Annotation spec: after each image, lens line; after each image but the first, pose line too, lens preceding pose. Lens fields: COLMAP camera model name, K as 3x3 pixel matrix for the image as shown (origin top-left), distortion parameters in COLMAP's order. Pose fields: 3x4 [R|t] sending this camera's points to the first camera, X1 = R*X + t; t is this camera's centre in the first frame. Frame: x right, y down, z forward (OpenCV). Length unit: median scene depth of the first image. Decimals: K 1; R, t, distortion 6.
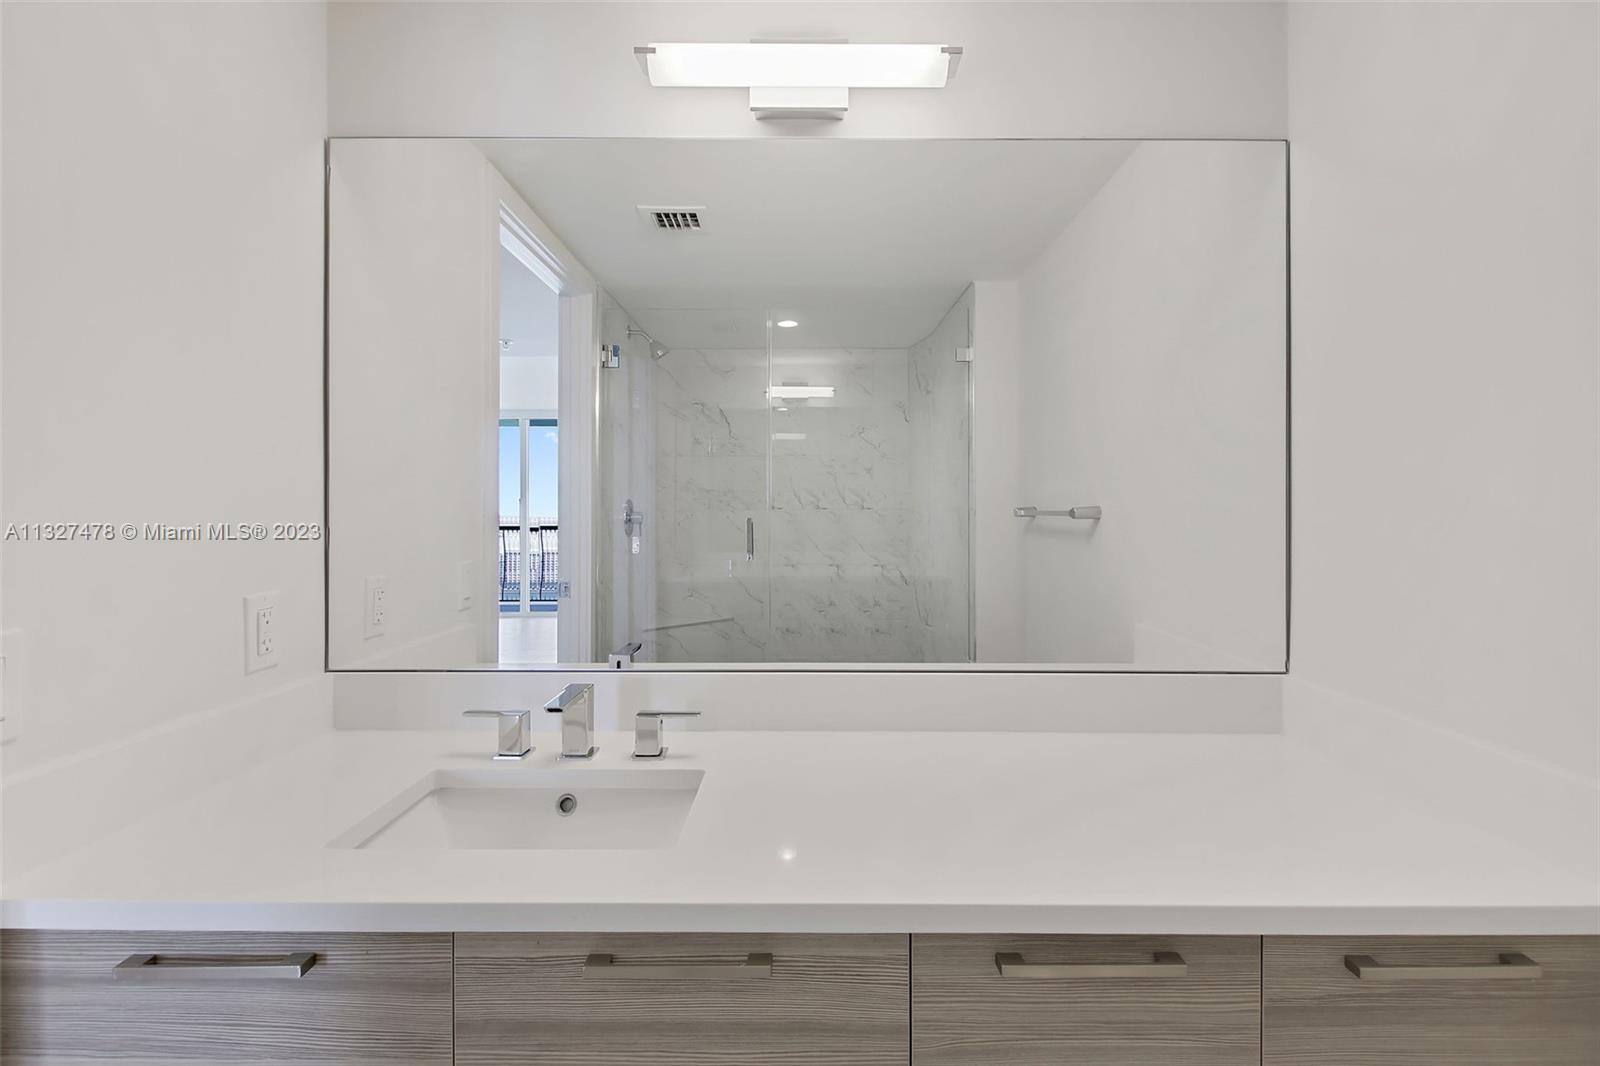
lens RADIAL K [[783.5, 0, 799.5], [0, 783.5, 489.7], [0, 0, 1]] dist [0.027182, -0.017185]
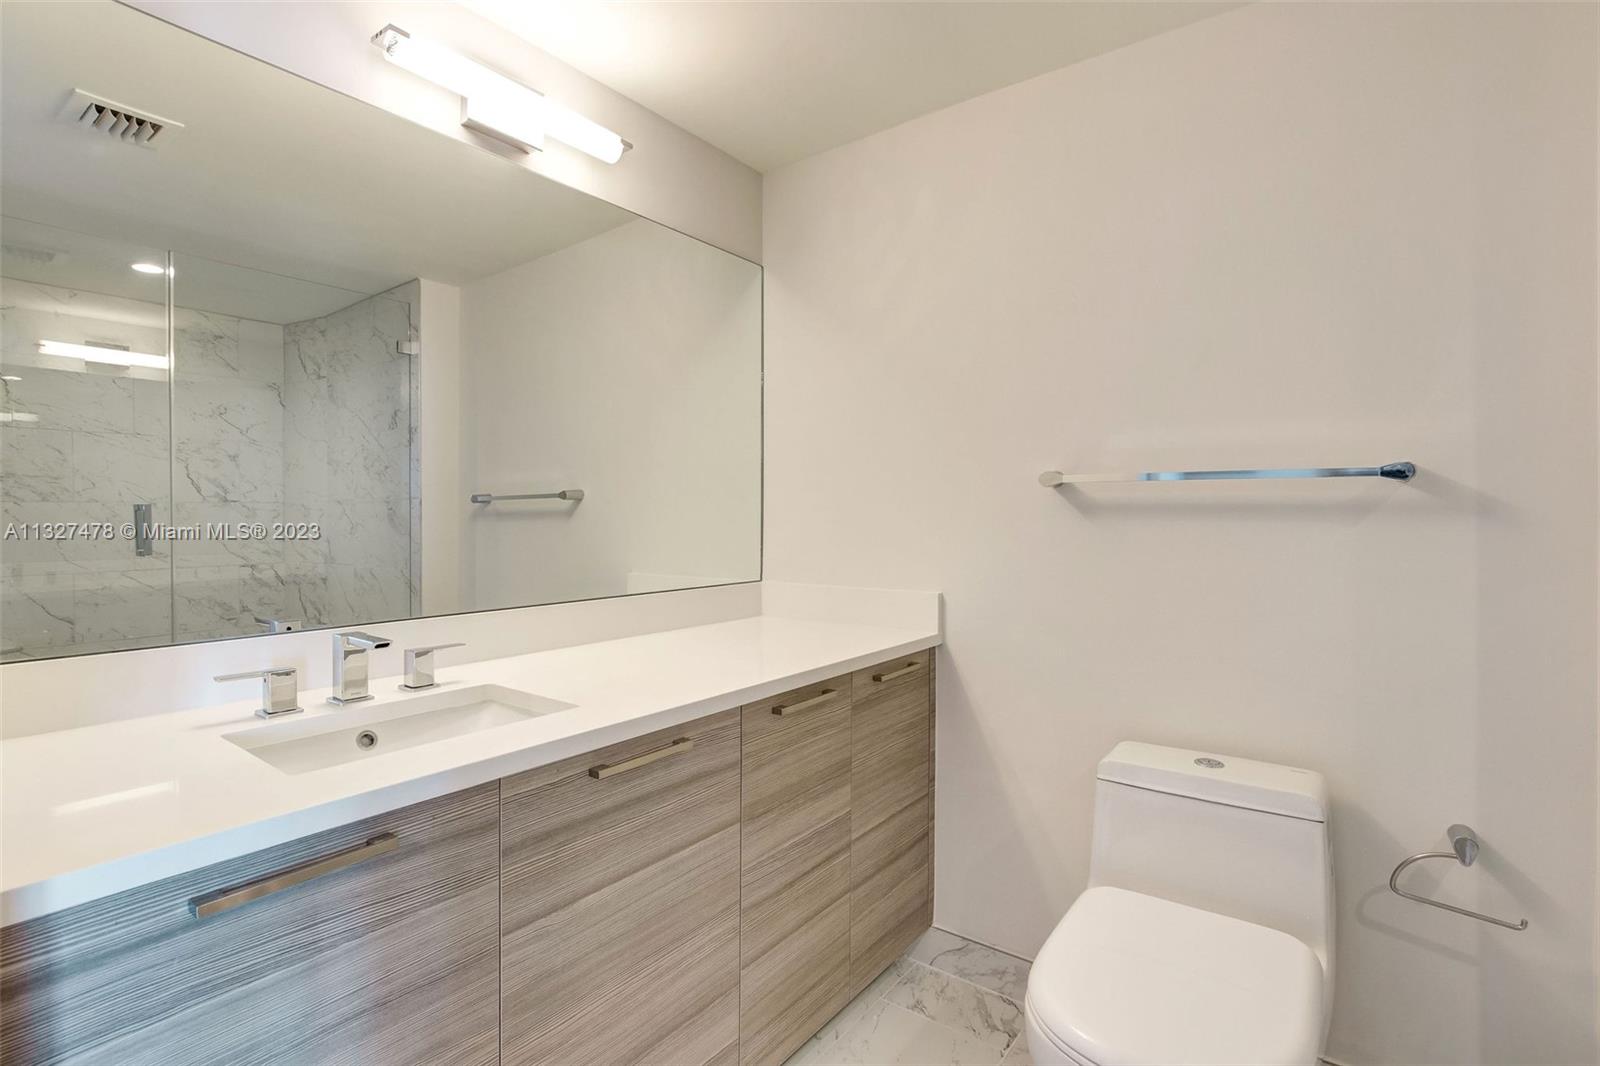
lens RADIAL K [[766.7, 0, 806.0], [0, 766.7, 527.3], [0, 0, 1]] dist [-0.001403, 0.000034]
pose [[0.597614, -0.018289, 0.801576, -0.729159], [-0.008821, 0.999529, 0.029382, 0.075365], [-0.801736, -0.024630, 0.597171, -0.073312]]
